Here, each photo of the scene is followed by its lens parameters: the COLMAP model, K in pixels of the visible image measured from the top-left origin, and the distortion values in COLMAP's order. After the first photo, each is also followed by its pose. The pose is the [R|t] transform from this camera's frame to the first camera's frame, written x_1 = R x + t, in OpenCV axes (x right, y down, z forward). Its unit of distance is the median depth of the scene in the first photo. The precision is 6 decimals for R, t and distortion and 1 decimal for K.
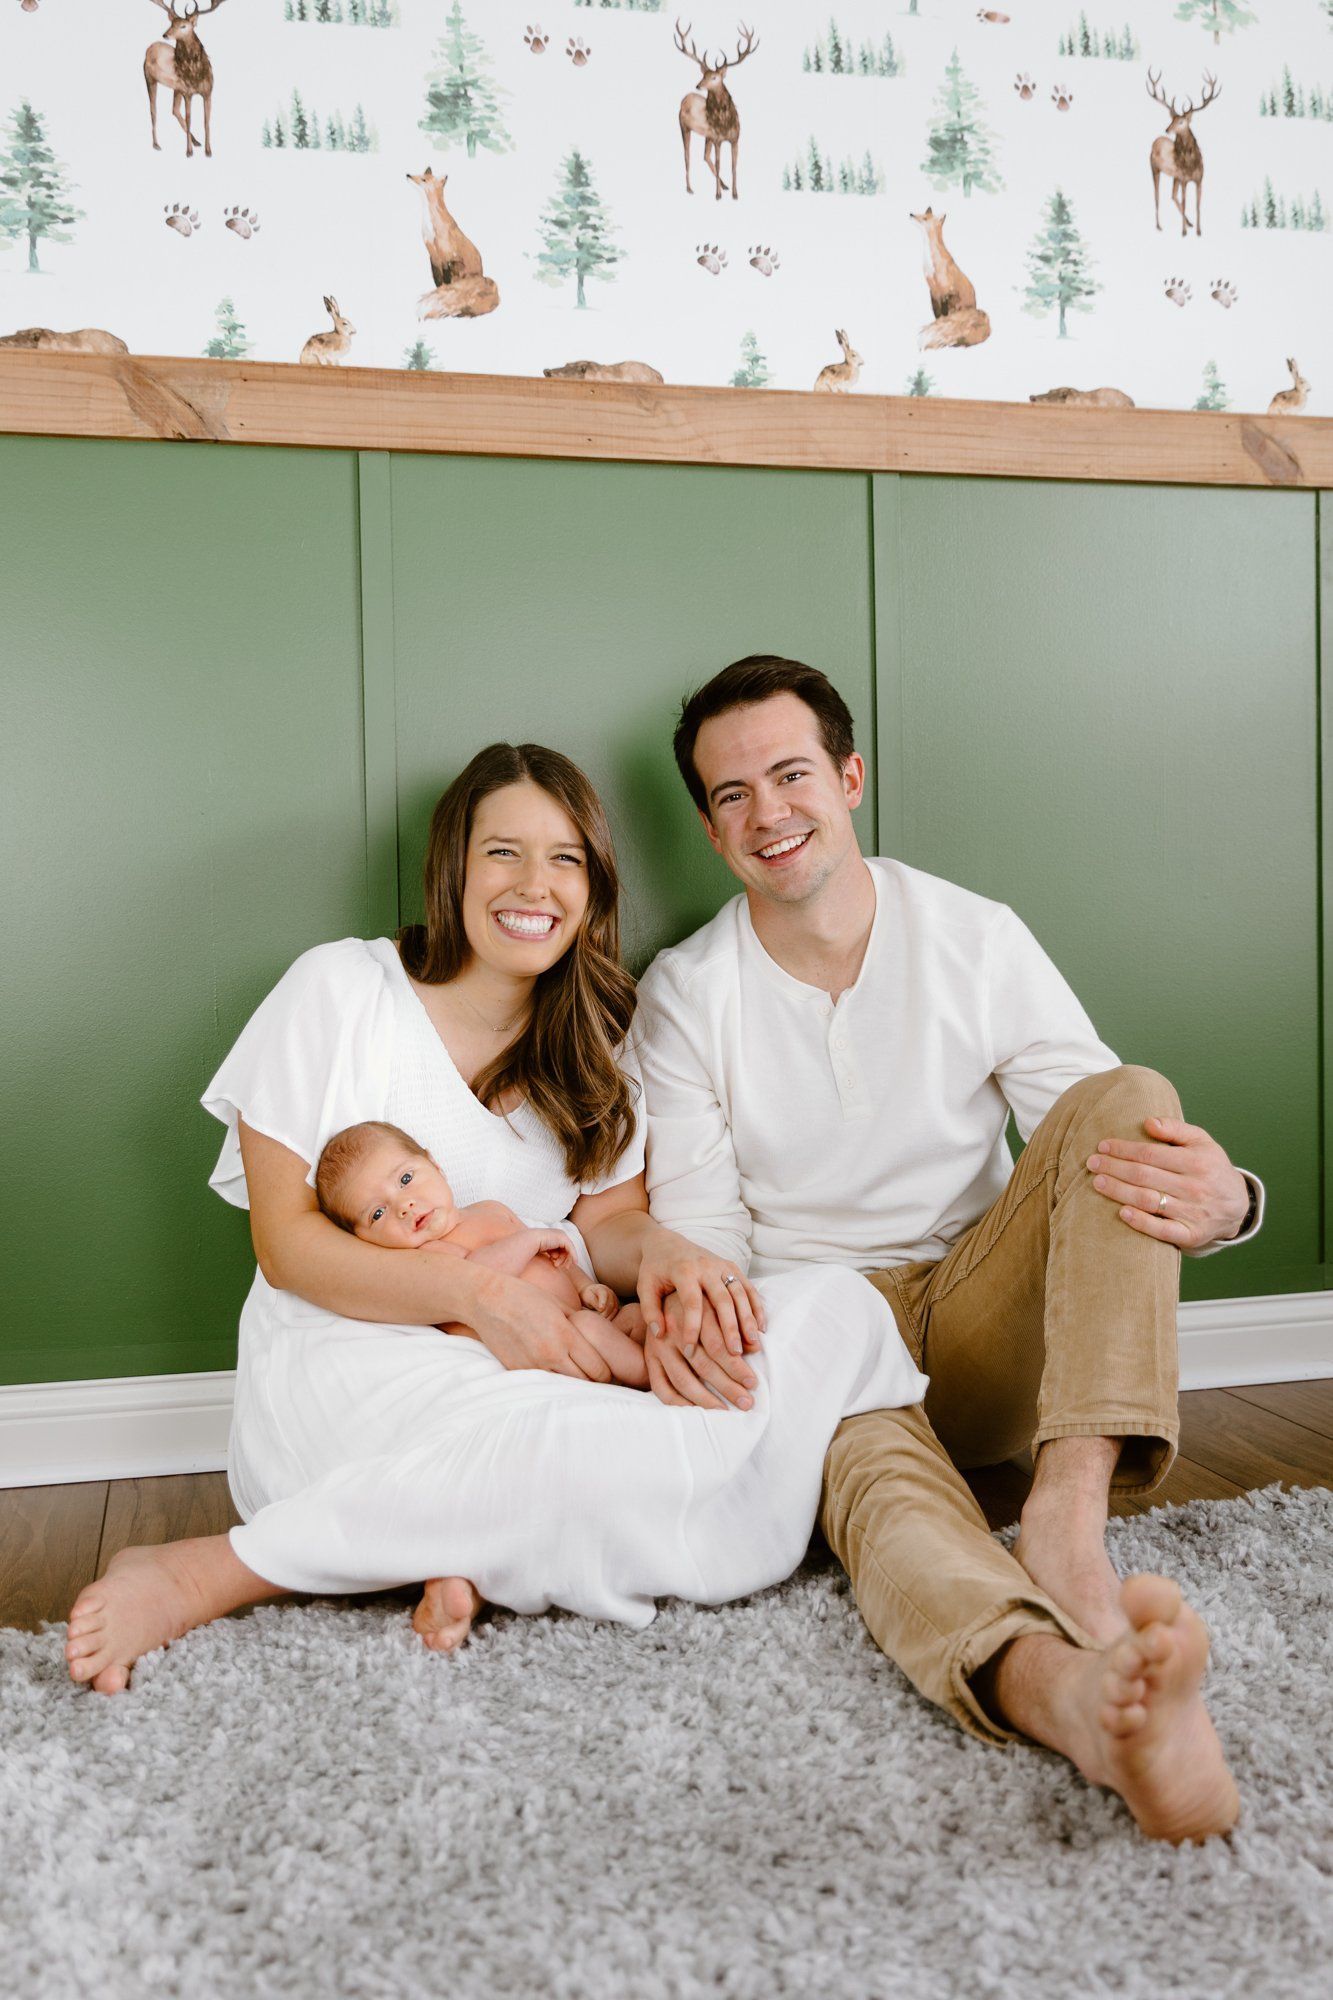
lens RADIAL K [[1899.5, 0, 659.2], [0, 1899.5, 972.7], [0, 0, 1]] dist [-0.003590, 0.004196]
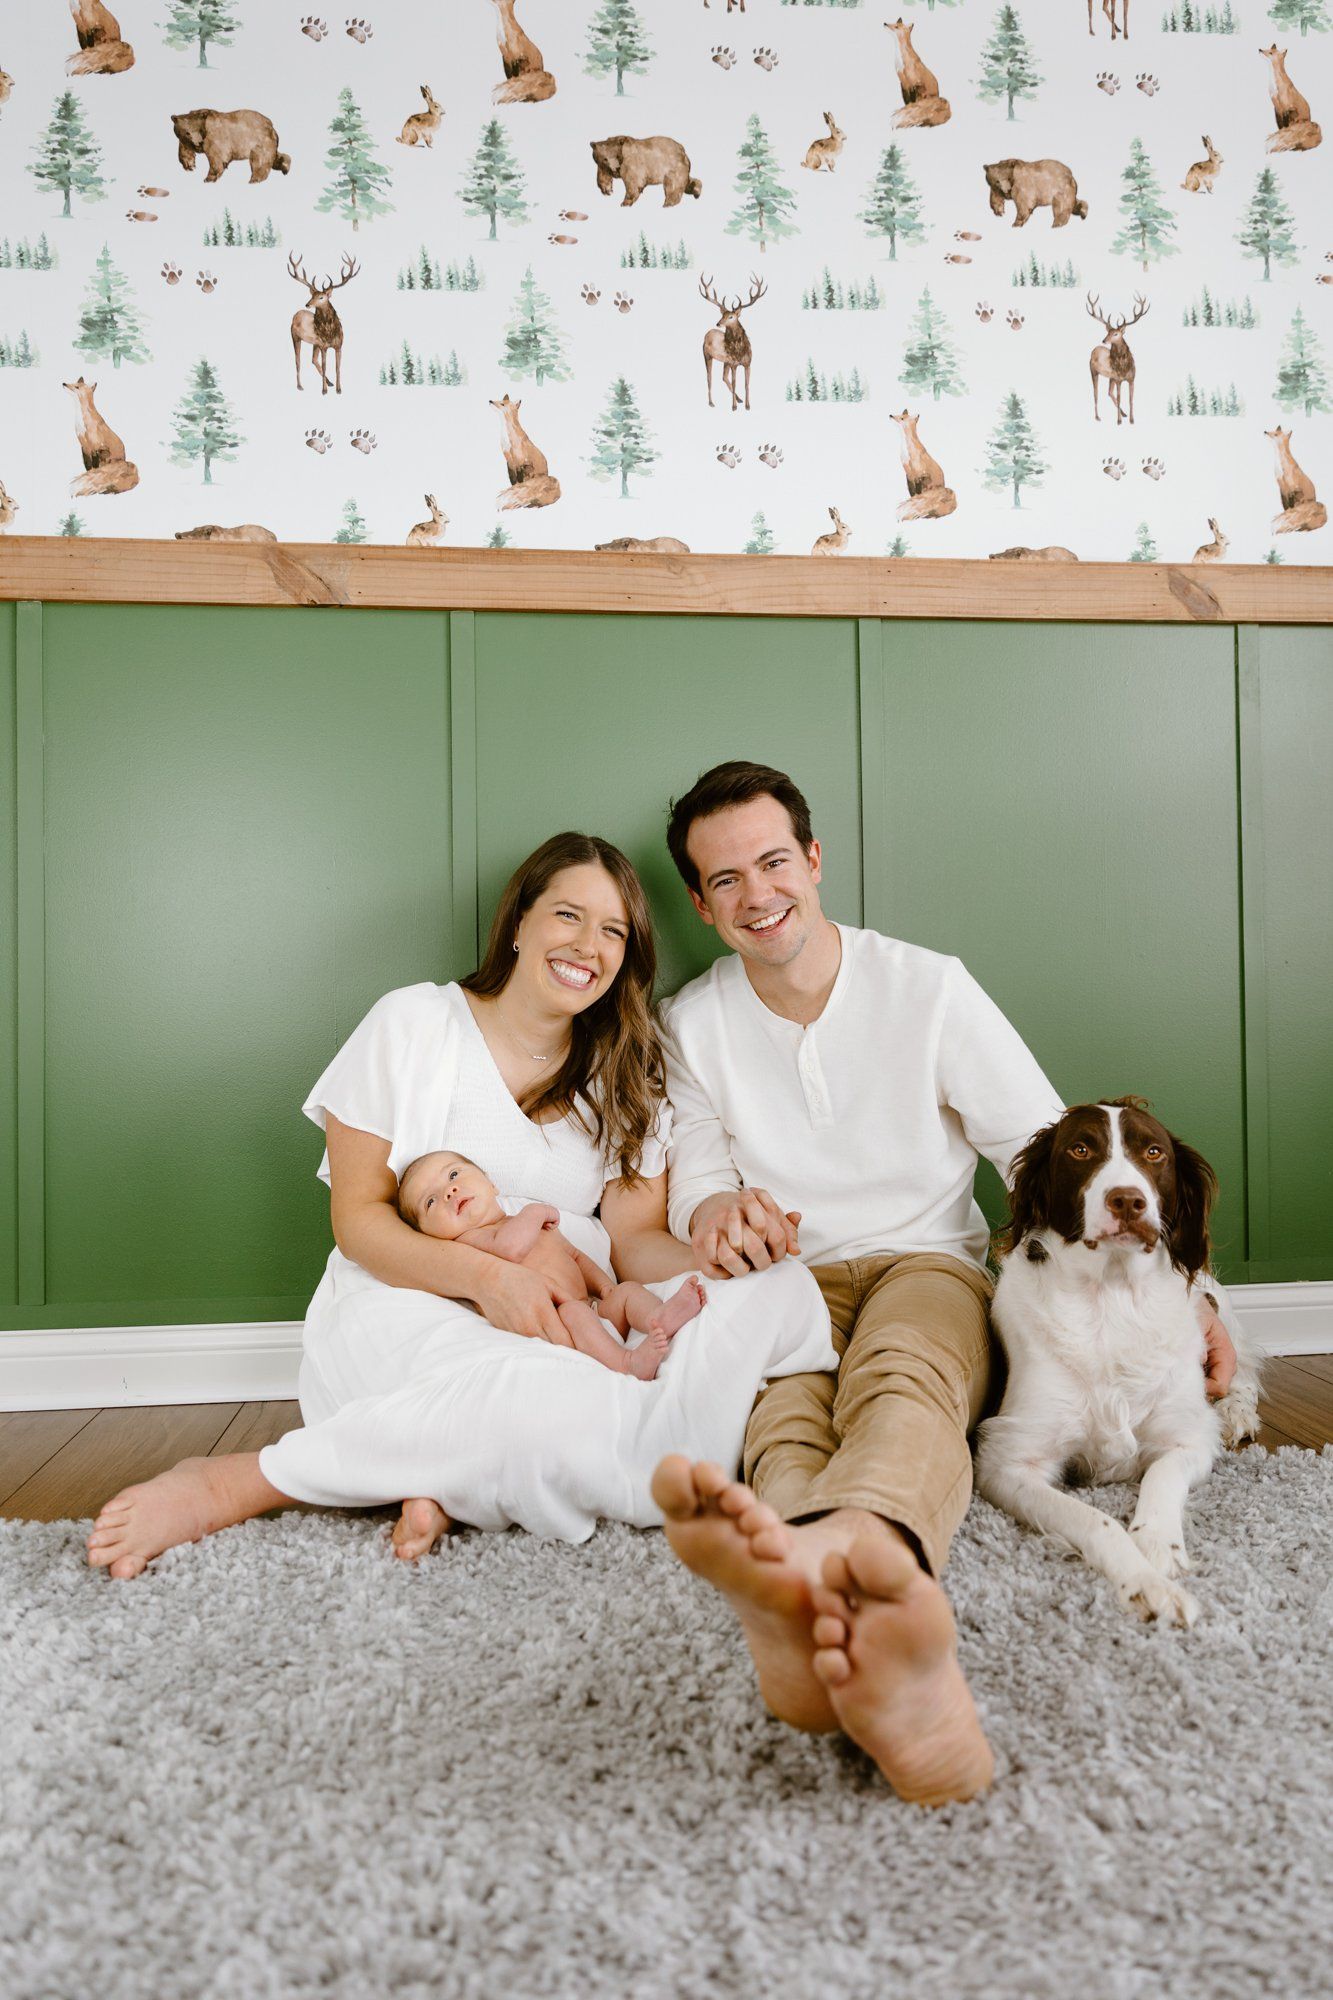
lens RADIAL K [[1347.1, 0, 677.1], [0, 1347.1, 992.4], [0, 0, 1]] dist [-0.000176, 0.000688]
pose [[0.991281, 0.001545, -0.131757, 0.166934], [-0.006728, 0.999220, -0.038907, 0.030800], [0.131595, 0.039454, 0.990518, 0.162394]]
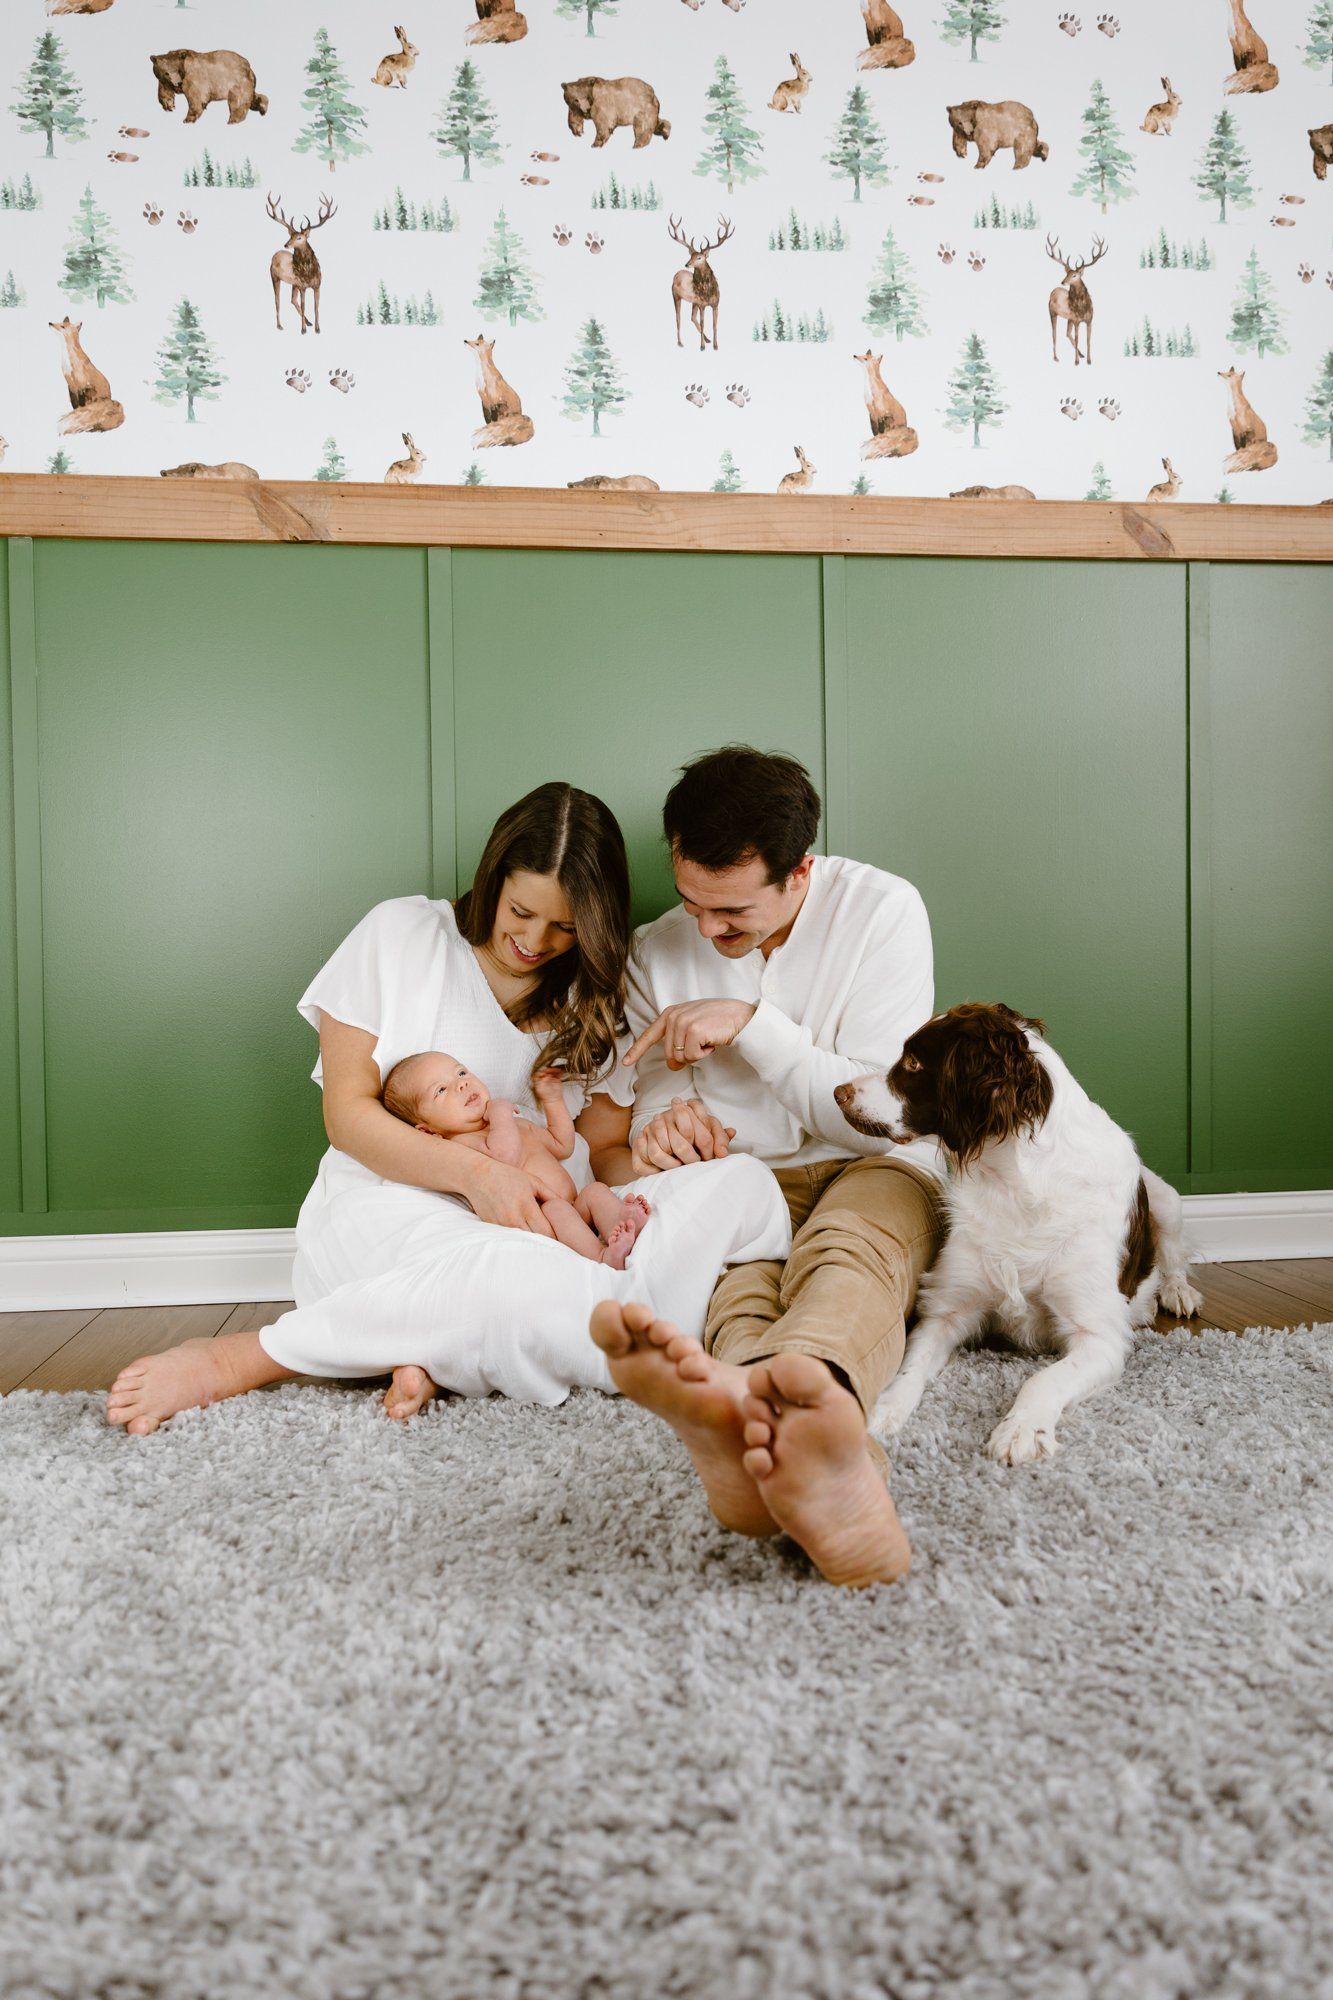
lens RADIAL K [[1384.0, 0, 666.5], [0, 1384.0, 1000.0], [0, 0, 1]] dist [0.001358, -0.000626]
pose [[0.992204, 0.005318, -0.124509, 0.189268], [-0.005656, 0.999981, -0.002360, 0.067854], [0.124494, 0.003046, 0.992216, 0.066257]]
